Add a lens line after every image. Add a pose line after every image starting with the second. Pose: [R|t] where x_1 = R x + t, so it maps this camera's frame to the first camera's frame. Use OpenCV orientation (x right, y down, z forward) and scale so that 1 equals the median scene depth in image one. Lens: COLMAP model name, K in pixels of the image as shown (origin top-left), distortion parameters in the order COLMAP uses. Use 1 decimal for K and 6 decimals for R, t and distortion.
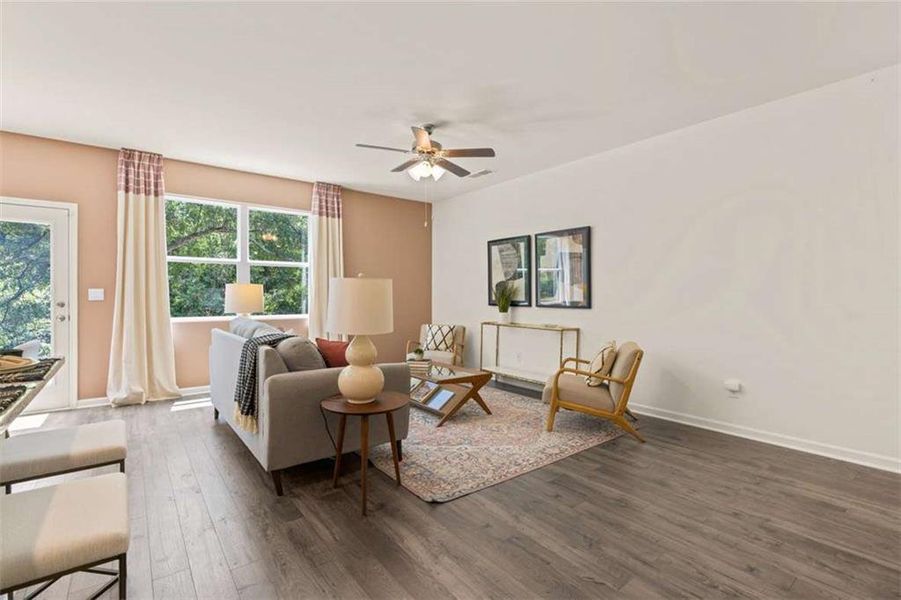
lens RADIAL K [[413.4, 0, 445.4], [0, 413.4, 295.5], [0, 0, 1]] dist [0.000443, 0.002199]
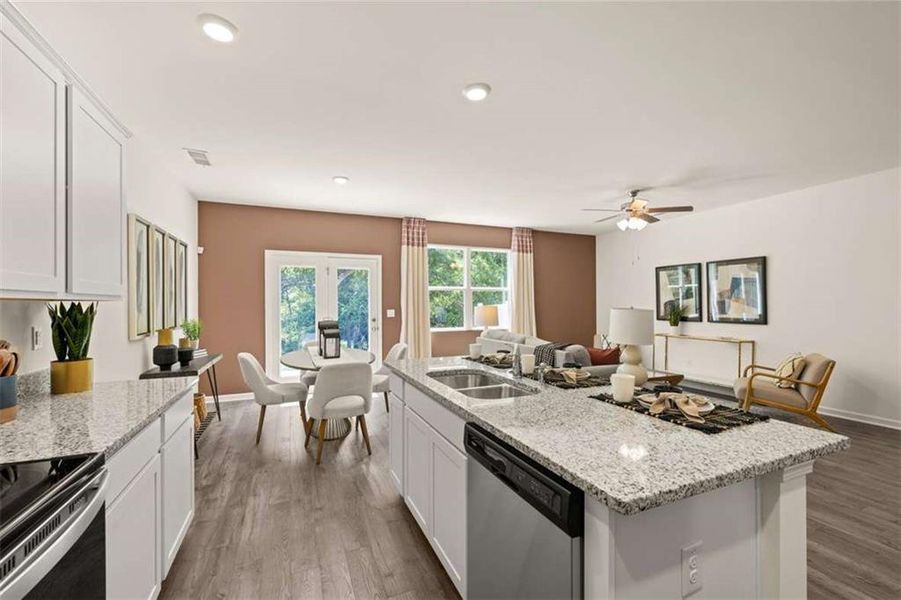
lens RADIAL K [[376.1, 0, 450.1], [0, 376.1, 299.0], [0, 0, 1]] dist [-0.004770, 0.000907]
pose [[0.967827, -0.008651, -0.251468, -0.268657], [0.005145, 0.999880, -0.014596, -0.031991], [0.251564, 0.012833, 0.967756, -0.290534]]
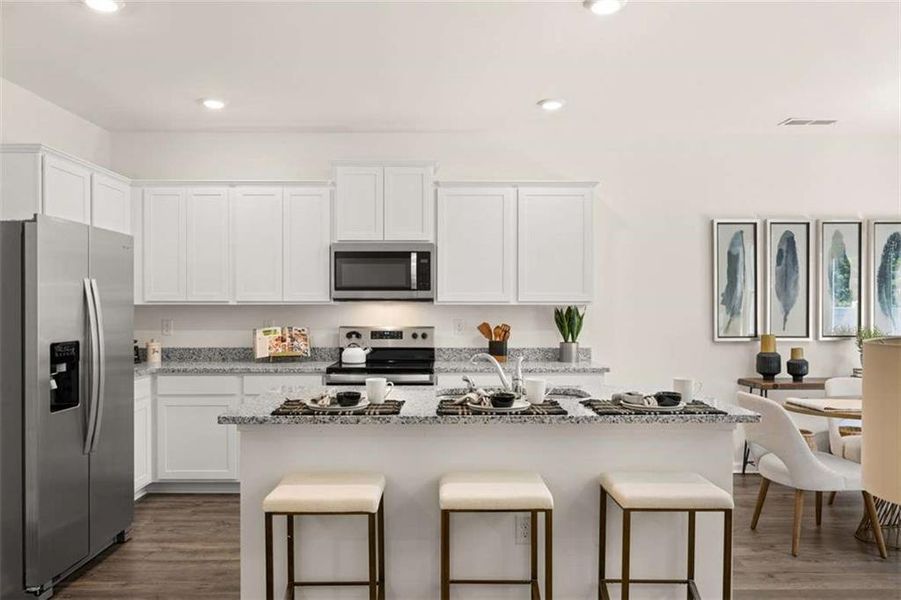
lens RADIAL K [[657.2, 0, 450.2], [0, 657.2, 315.7], [0, 0, 1]] dist [-0.003978, 0.008346]
pose [[-0.603013, 0.011820, -0.797644, 0.261948], [-0.002437, 0.999858, 0.016659, -0.038371], [0.797728, 0.011989, -0.602899, 0.525575]]
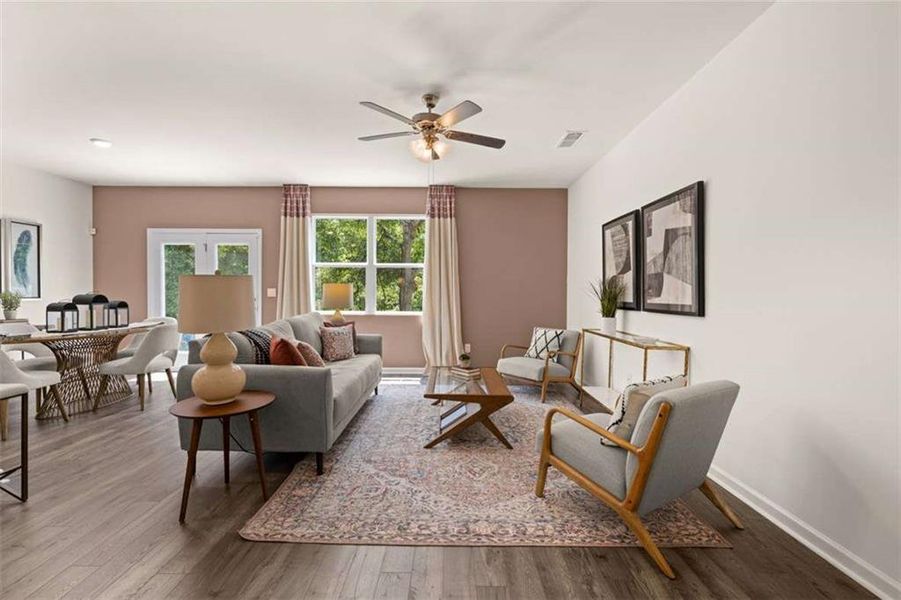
lens RADIAL K [[382.0, 0, 446.9], [0, 382.0, 297.6], [0, 0, 1]] dist [-0.000166, -0.000911]
pose [[0.789053, 0.009282, -0.614255, 0.405566], [-0.005744, 0.999954, 0.007732, 0.001596], [0.614298, -0.002572, 0.789070, 0.333414]]
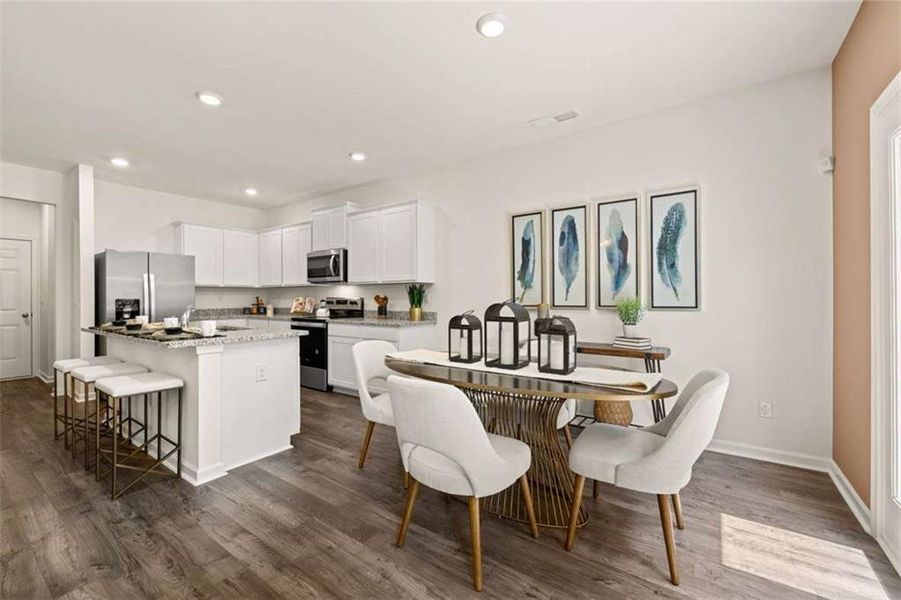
lens RADIAL K [[376.1, 0, 448.9], [0, 376.1, 299.5], [0, 0, 1]] dist [-0.004770, 0.000907]
pose [[-0.957311, 0.006678, -0.288983, -0.570335], [0.003325, 0.999921, 0.012093, -0.006675], [0.289041, 0.010616, -0.957258, 0.976348]]
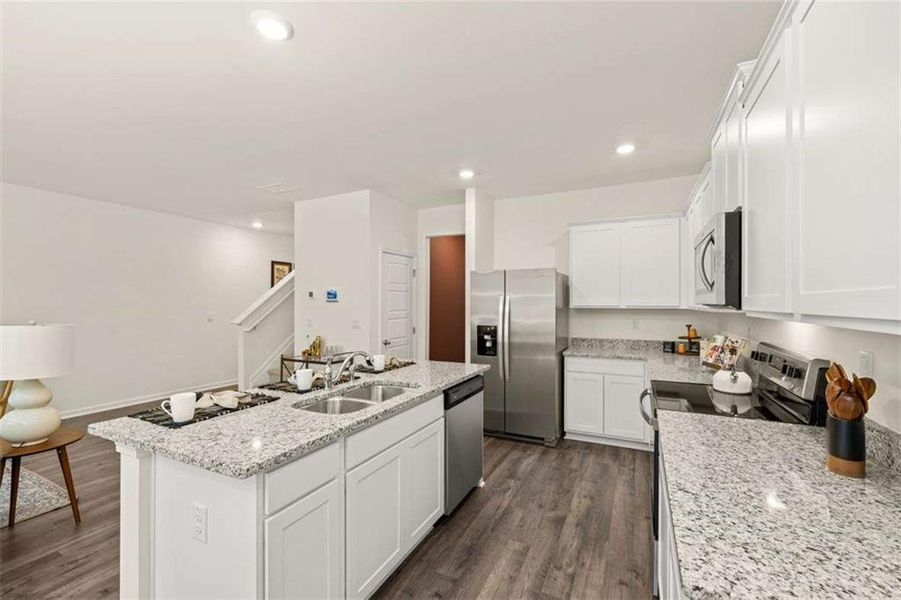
lens RADIAL K [[382.0, 0, 447.3], [0, 382.0, 303.3], [0, 0, 1]] dist [-0.000166, -0.000911]
pose [[-0.438038, 0.001647, 0.898955, -0.809268], [0.005965, 0.999982, 0.001074, -0.052614], [-0.898937, 0.005833, -0.438040, 0.257759]]
